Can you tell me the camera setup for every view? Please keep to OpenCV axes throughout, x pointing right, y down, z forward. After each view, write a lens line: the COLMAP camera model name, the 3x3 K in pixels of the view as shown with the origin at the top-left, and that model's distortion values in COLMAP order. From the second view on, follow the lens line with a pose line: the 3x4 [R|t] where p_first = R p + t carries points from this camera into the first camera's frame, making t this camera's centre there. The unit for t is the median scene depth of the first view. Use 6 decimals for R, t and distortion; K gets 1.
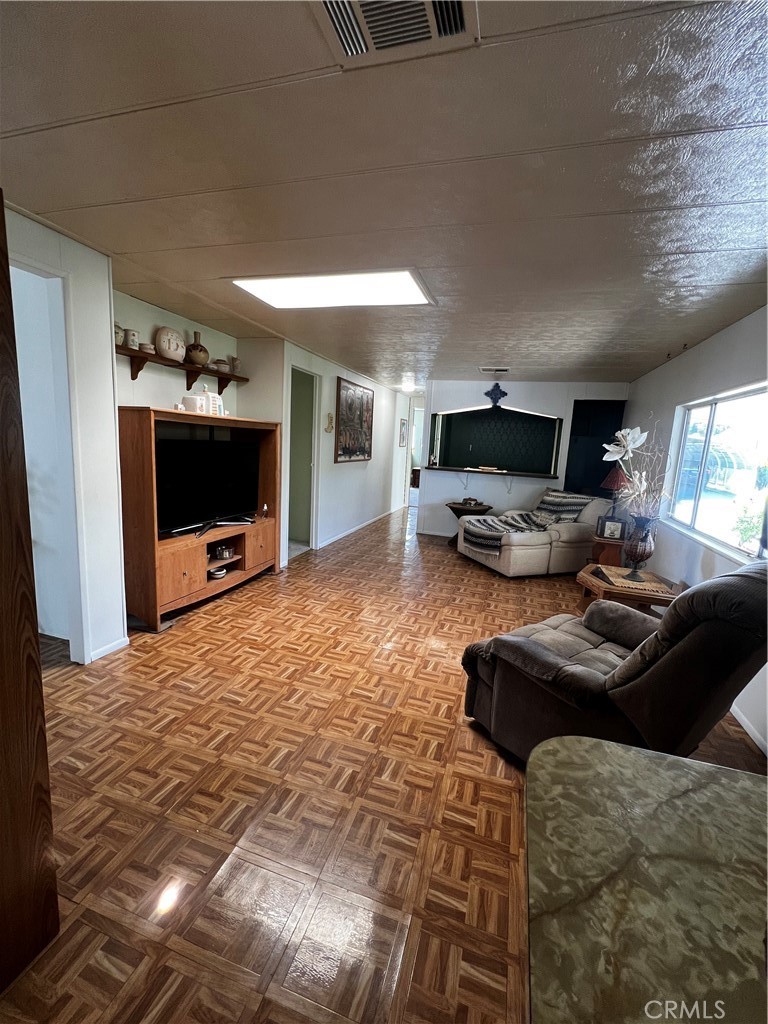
lens RADIAL K [[420.7, 0, 386.1], [0, 420.7, 511.5], [0, 0, 1]] dist [-0.000224, -0.000402]
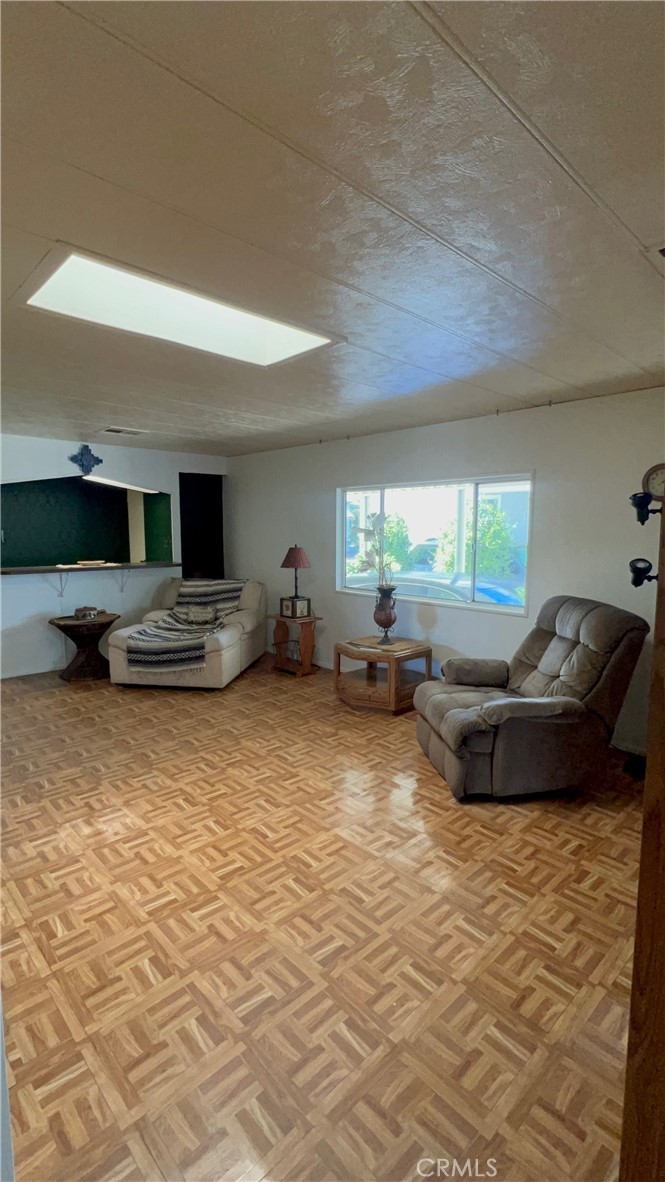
lens RADIAL K [[541.8, 0, 330.6], [0, 541.8, 590.8], [0, 0, 1]] dist [-0.000861, 0.001032]
pose [[0.493171, -0.153955, 0.856201, -0.652985], [0.168085, 0.982533, 0.079854, -0.110795], [-0.853539, 0.104533, 0.510435, 0.337851]]
